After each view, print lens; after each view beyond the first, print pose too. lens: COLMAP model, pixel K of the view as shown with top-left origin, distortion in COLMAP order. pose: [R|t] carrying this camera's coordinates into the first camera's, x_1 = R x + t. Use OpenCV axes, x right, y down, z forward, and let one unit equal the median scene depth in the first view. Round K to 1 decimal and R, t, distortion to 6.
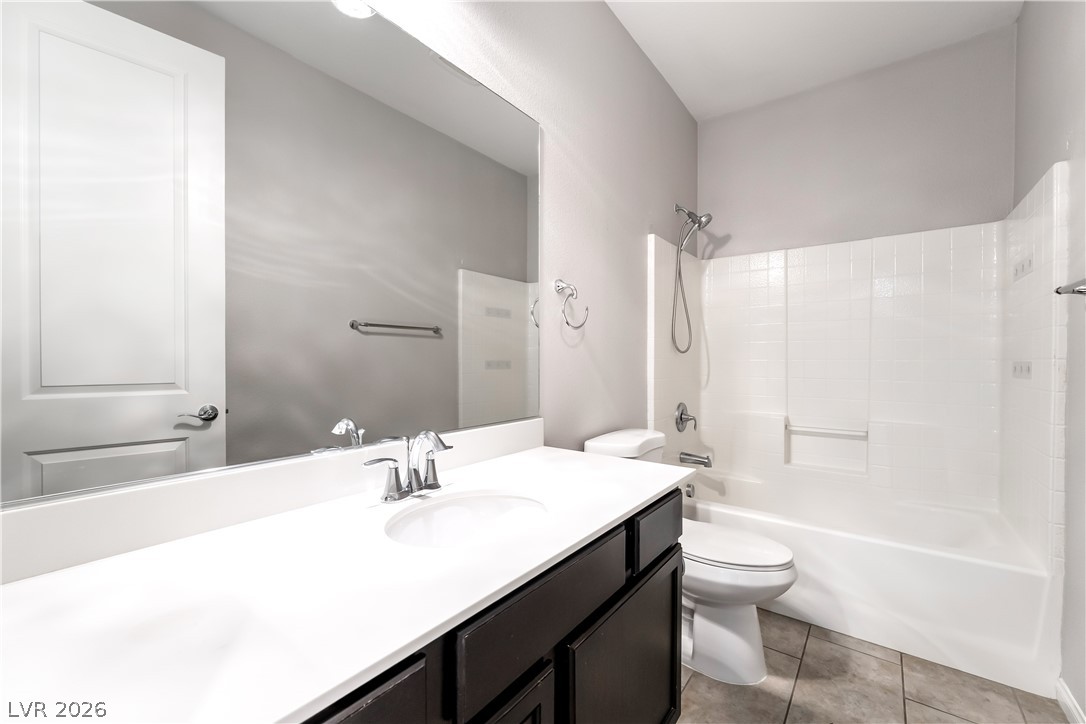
lens RADIAL K [[445.0, 0, 543.0], [0, 445.0, 362.0], [0, 0, 1]] dist [-0.001973, -0.000237]
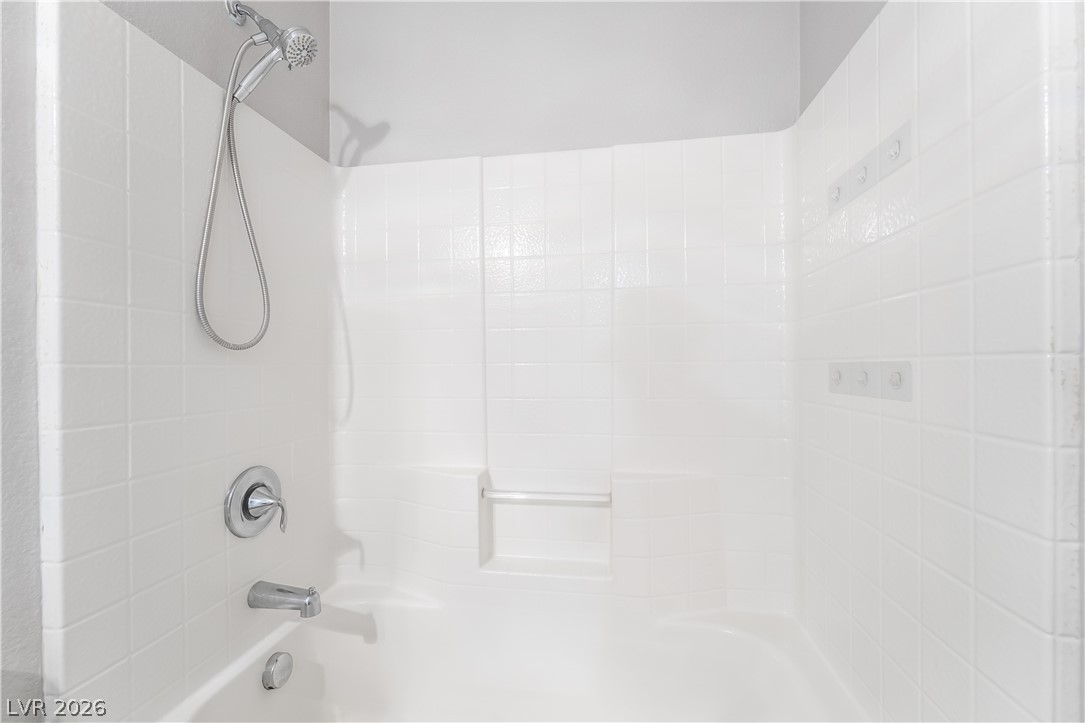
lens RADIAL K [[447.3, 0, 541.1], [0, 447.3, 365.0], [0, 0, 1]] dist [-0.003399, -0.000144]
pose [[0.883220, -0.010230, 0.468847, 0.364261], [0.013356, 0.999905, -0.003342, -0.000812], [-0.468769, 0.009213, 0.883273, 0.506211]]
